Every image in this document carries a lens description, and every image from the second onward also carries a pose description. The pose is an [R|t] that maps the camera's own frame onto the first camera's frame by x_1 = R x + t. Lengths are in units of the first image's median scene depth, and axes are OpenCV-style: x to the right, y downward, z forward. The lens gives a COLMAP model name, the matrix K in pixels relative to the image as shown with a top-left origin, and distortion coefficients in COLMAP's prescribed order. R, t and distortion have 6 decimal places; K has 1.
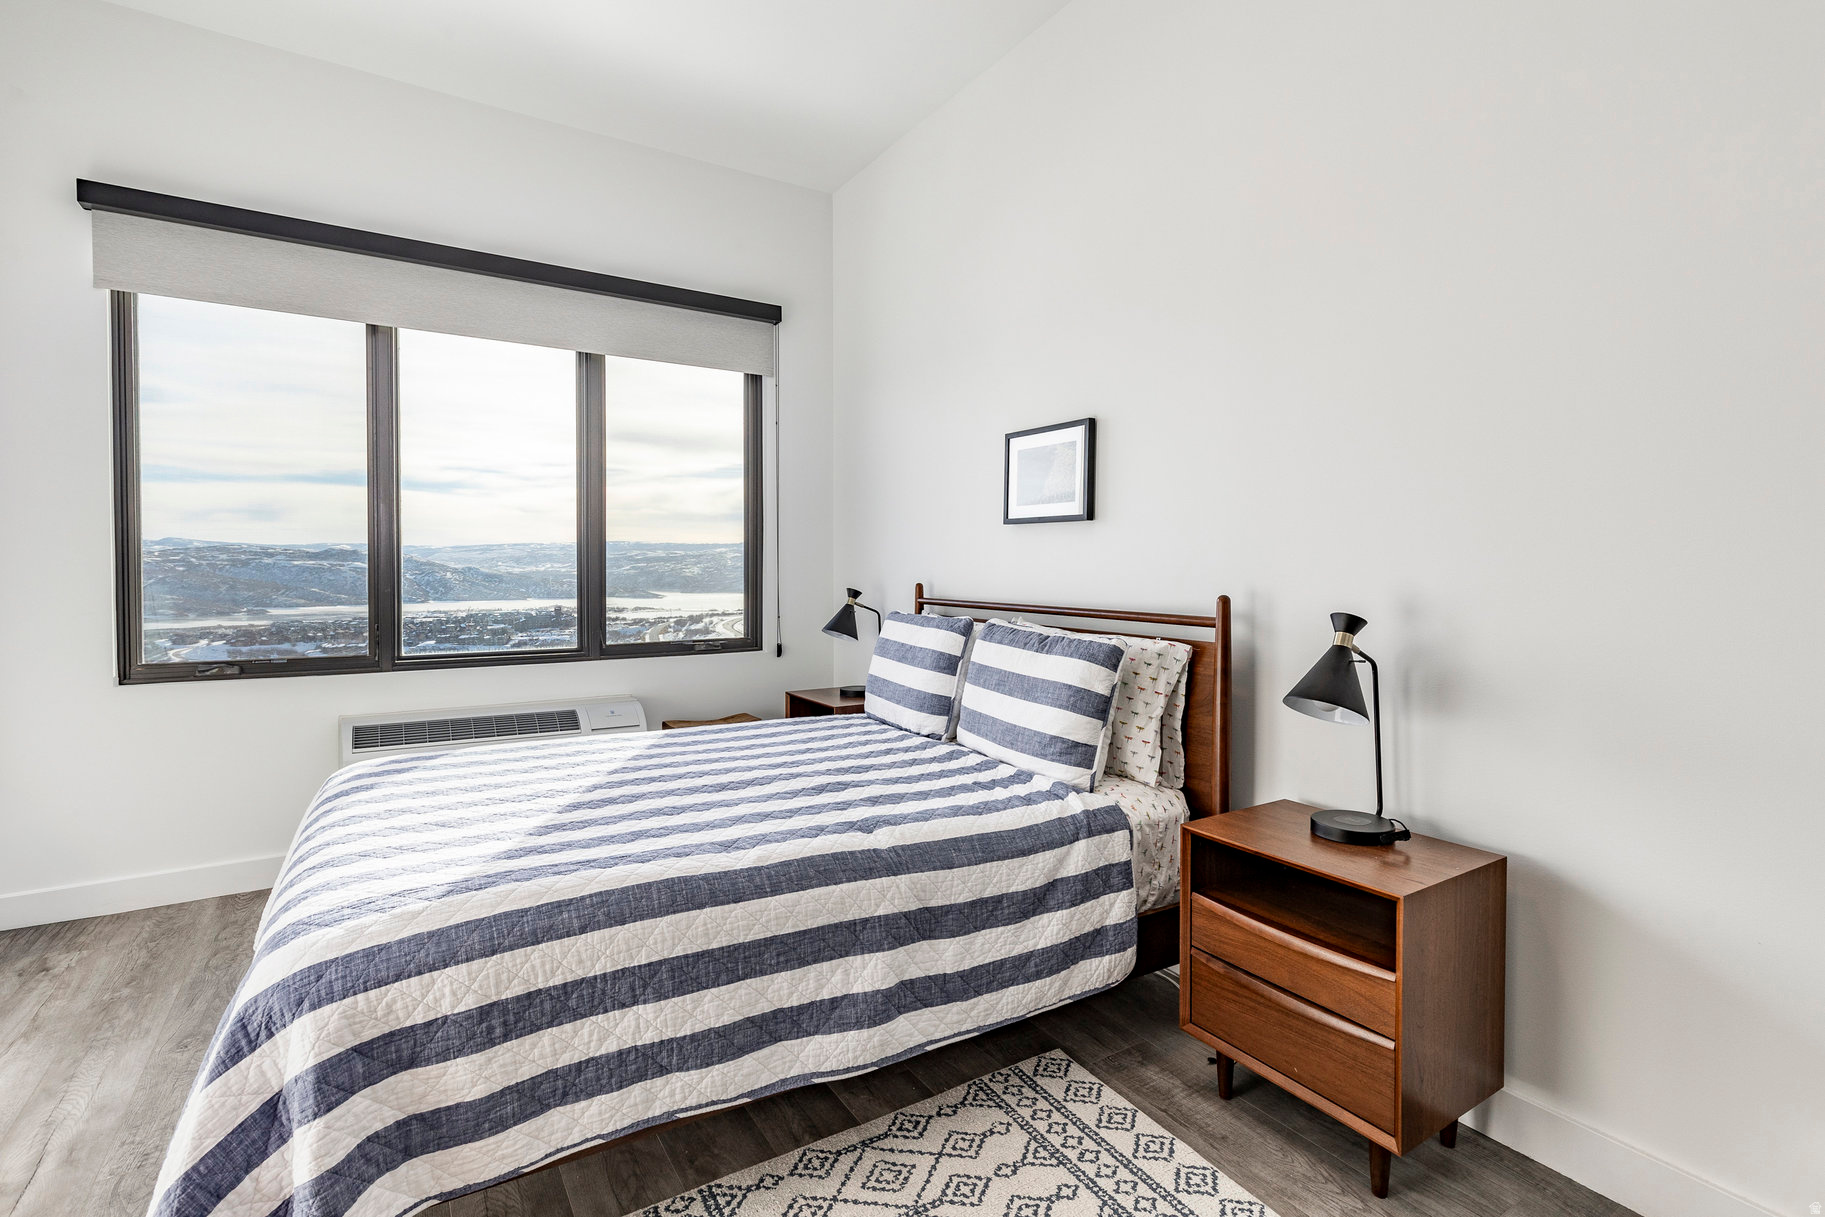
lens RADIAL K [[833.8, 0, 939.1], [0, 833.8, 584.9], [0, 0, 1]] dist [0.006459, -0.000046]
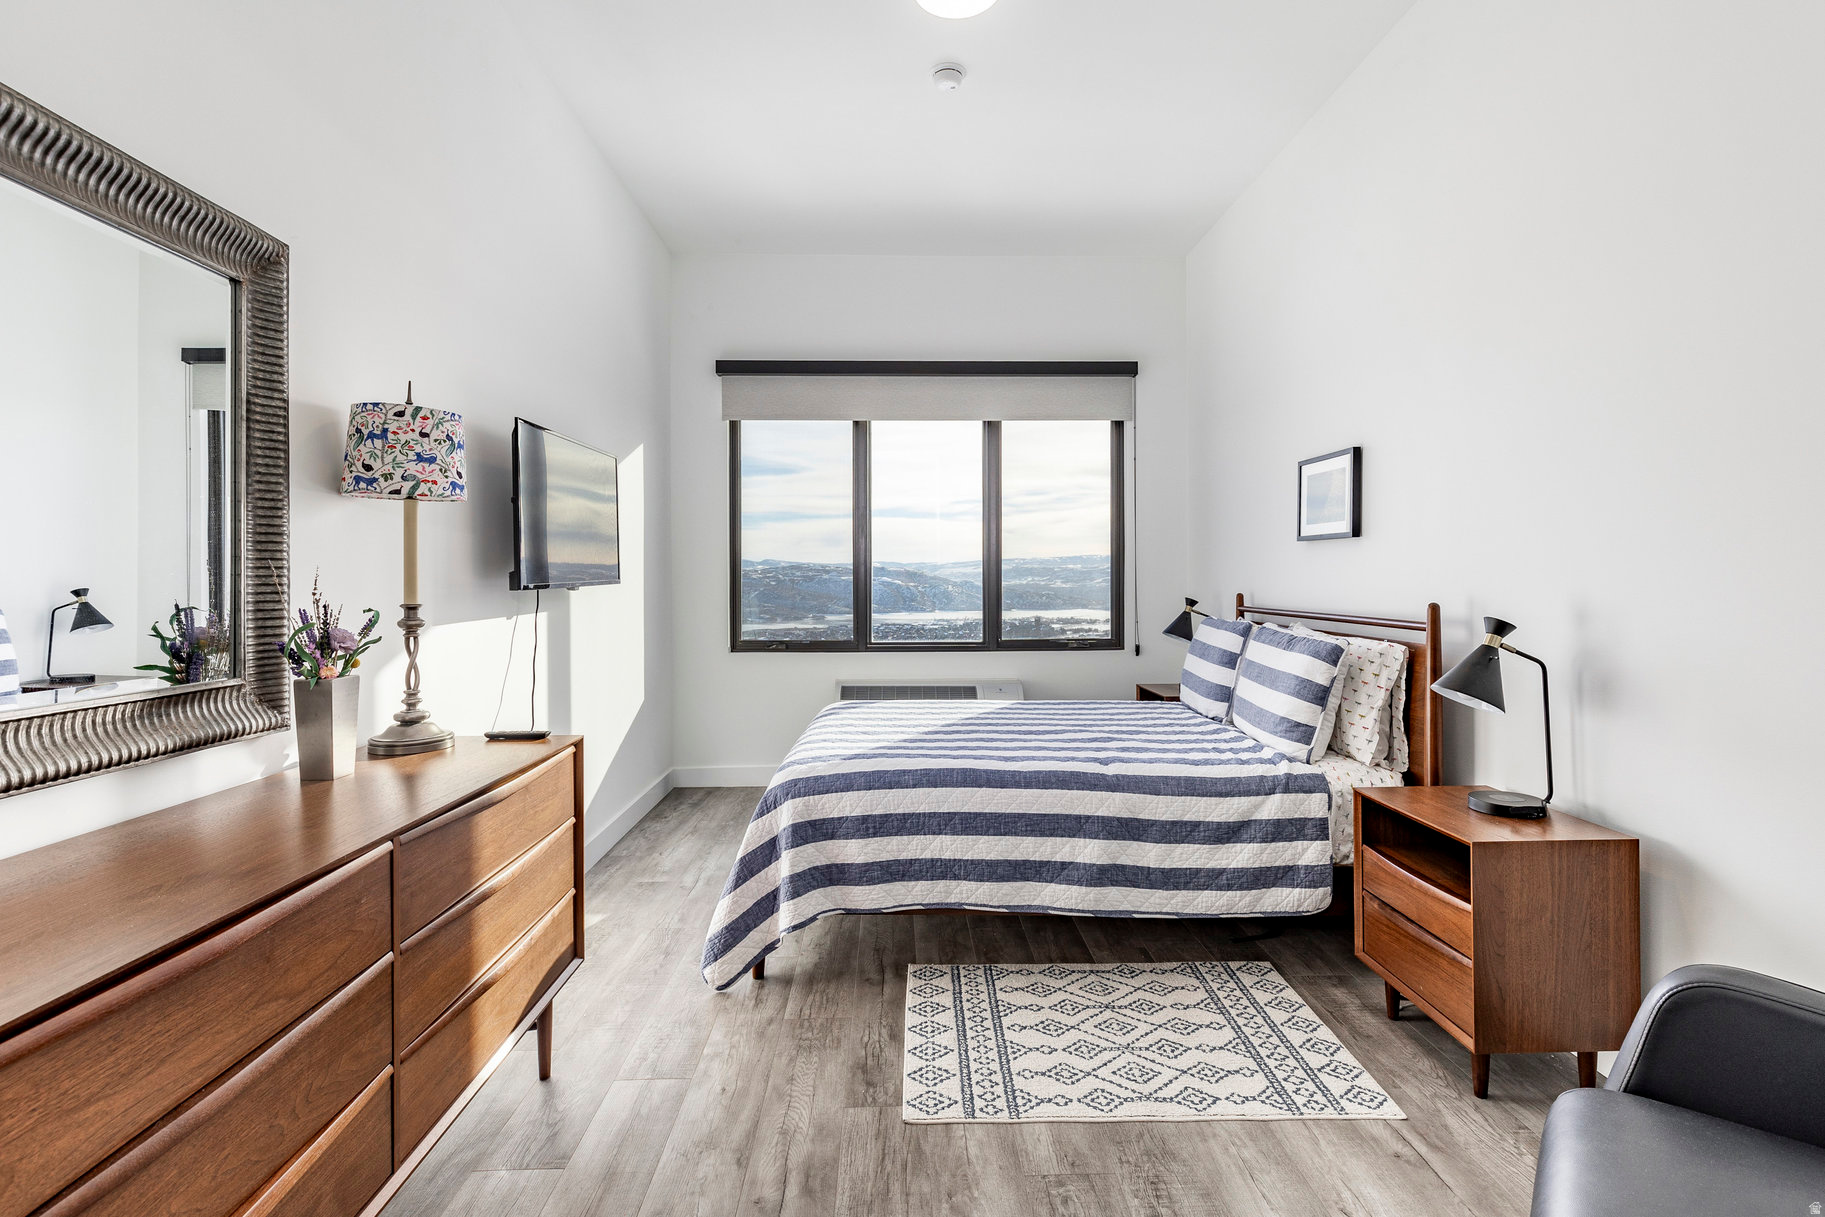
lens RADIAL K [[833.8, 0, 939.1], [0, 833.8, 584.9], [0, 0, 1]] dist [0.006459, -0.000046]
pose [[0.859064, -0.002830, -0.511860, 0.370208], [-0.004819, 0.999896, -0.013615, 0.007062], [0.511845, 0.014163, 0.858961, -0.350745]]
